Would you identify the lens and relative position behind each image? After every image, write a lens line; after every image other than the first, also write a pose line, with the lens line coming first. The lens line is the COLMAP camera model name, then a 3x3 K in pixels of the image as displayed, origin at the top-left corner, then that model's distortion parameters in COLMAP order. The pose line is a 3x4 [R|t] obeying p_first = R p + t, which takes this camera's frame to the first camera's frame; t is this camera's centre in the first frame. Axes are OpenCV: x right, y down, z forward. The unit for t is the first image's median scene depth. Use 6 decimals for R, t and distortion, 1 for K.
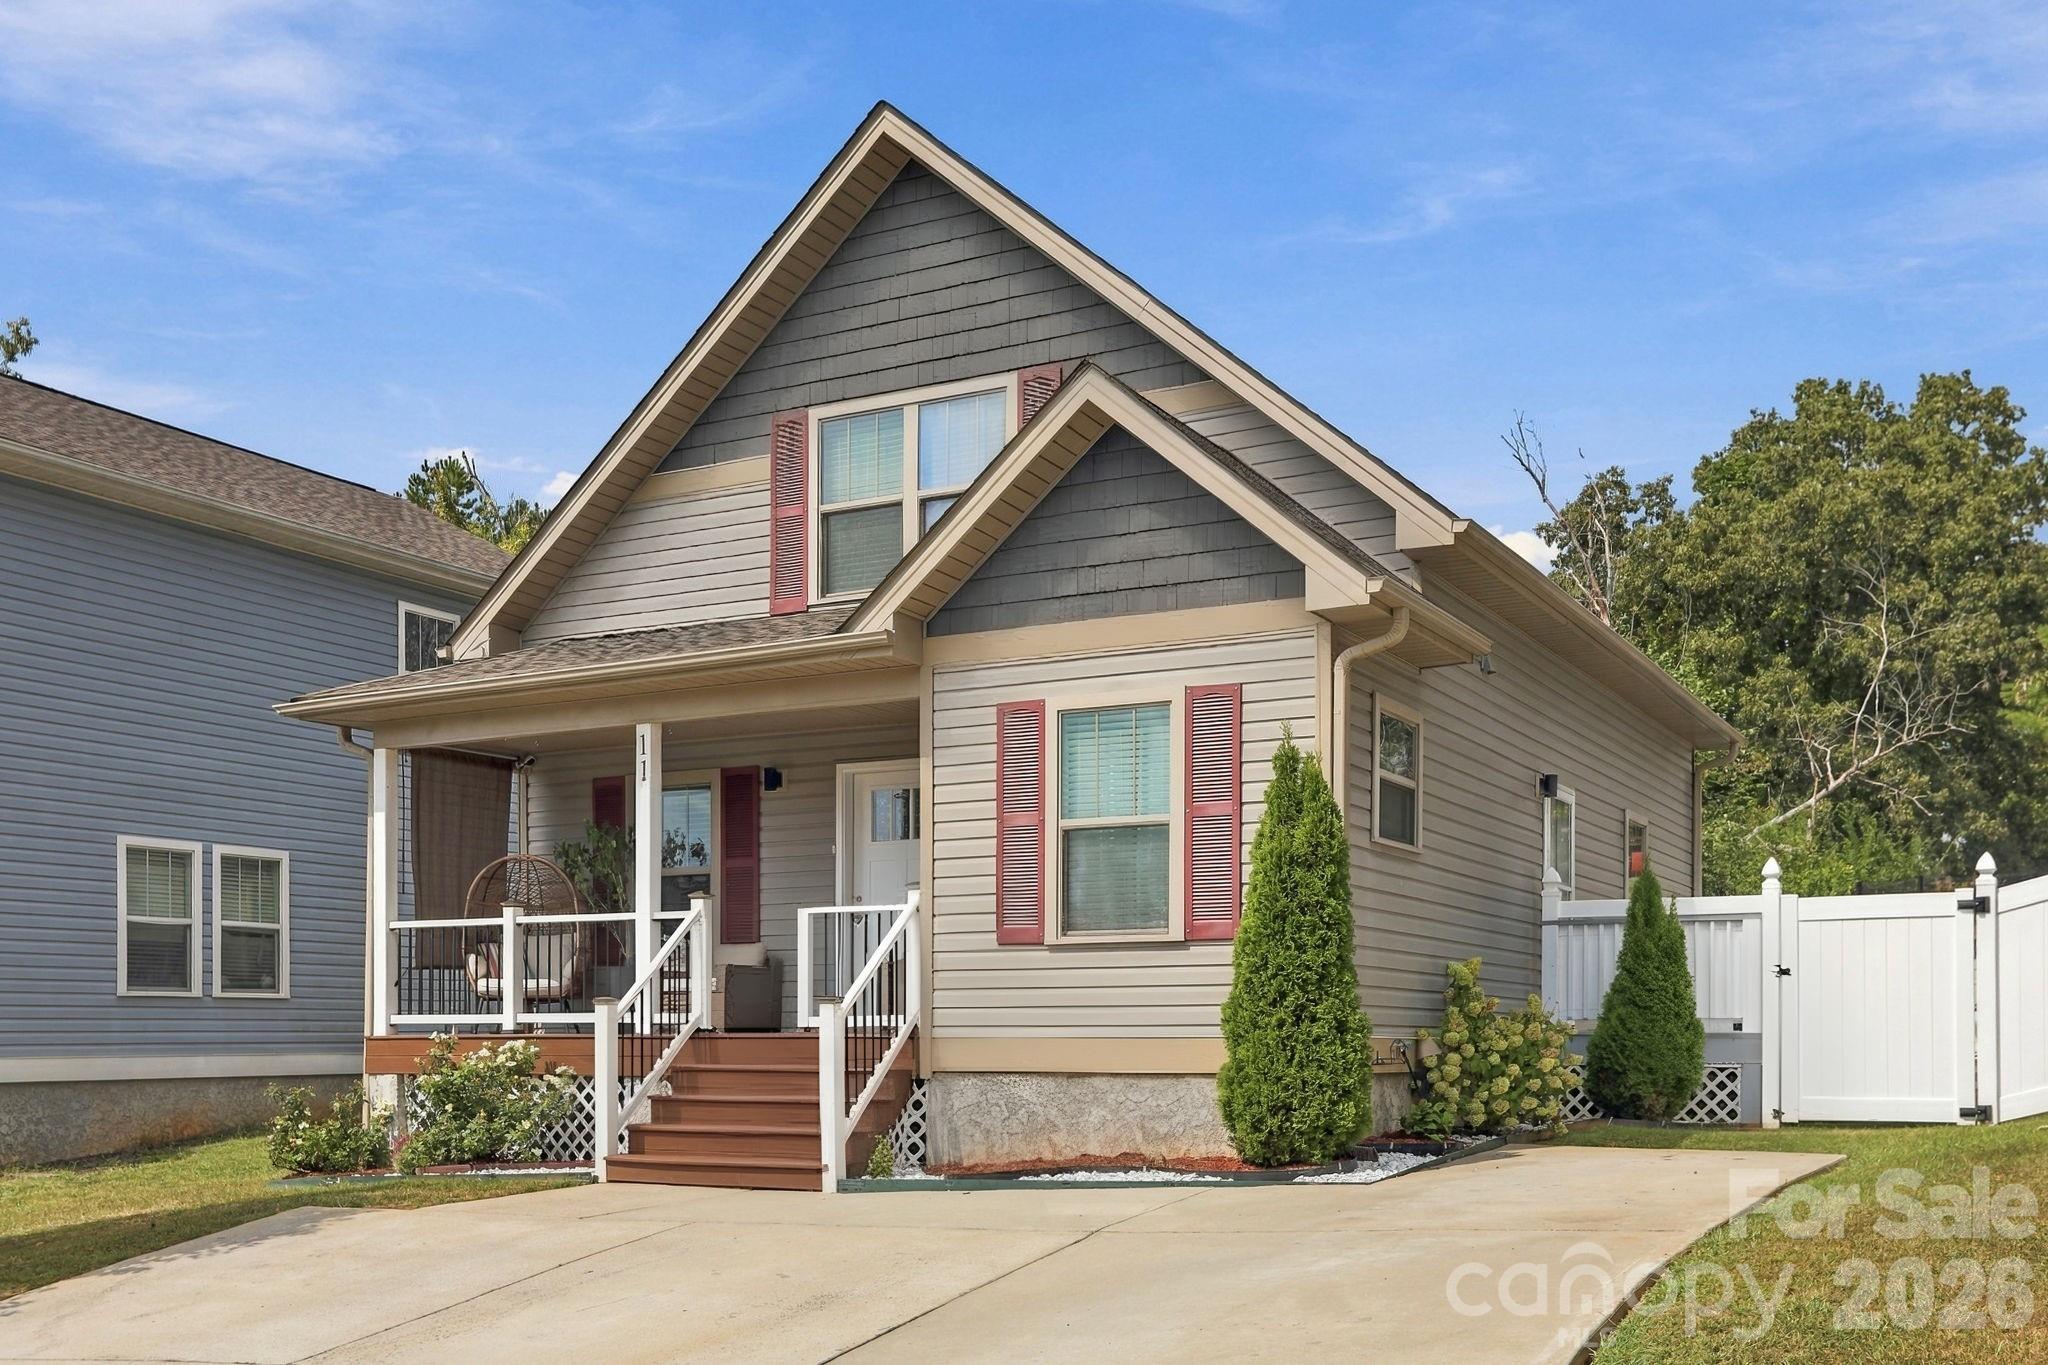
lens RADIAL K [[2042.4, 0, 996.5], [0, 2042.4, 1065.5], [0, 0, 1]] dist [0.001789, -0.010610]
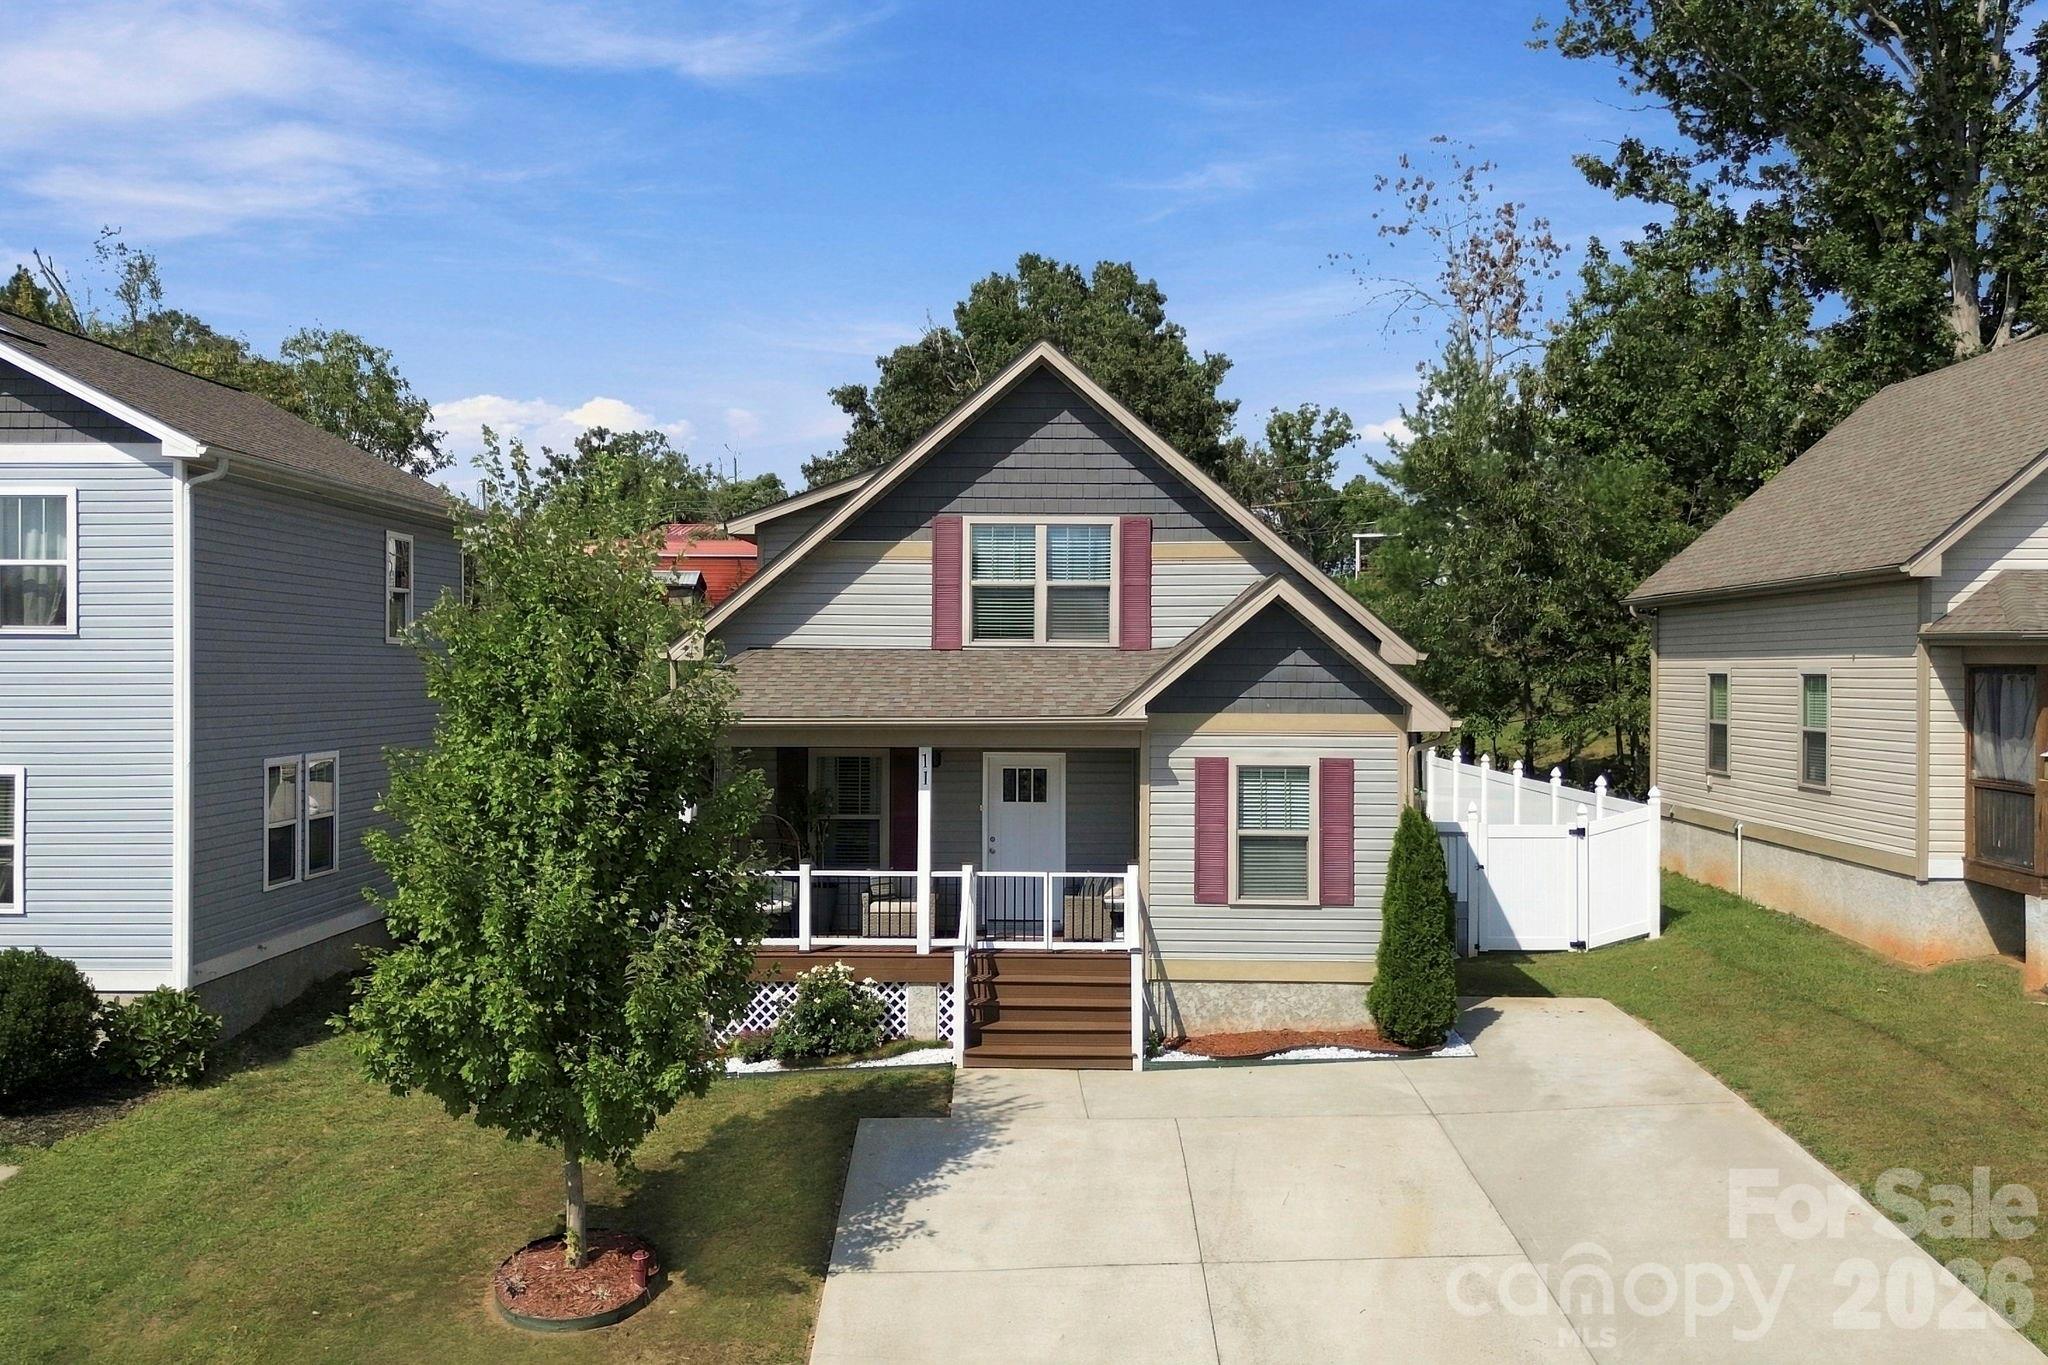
lens RADIAL K [[1727.8, 0, 1024.0], [0, 1727.8, 682.5], [0, 0, 1]] dist [0.042850, -0.014701]
pose [[0.884433, 0.000063, 0.466667, -0.685100], [0.000341, 1.000000, -0.000780, -0.209302], [-0.466667, 0.000849, 0.884433, -0.155797]]
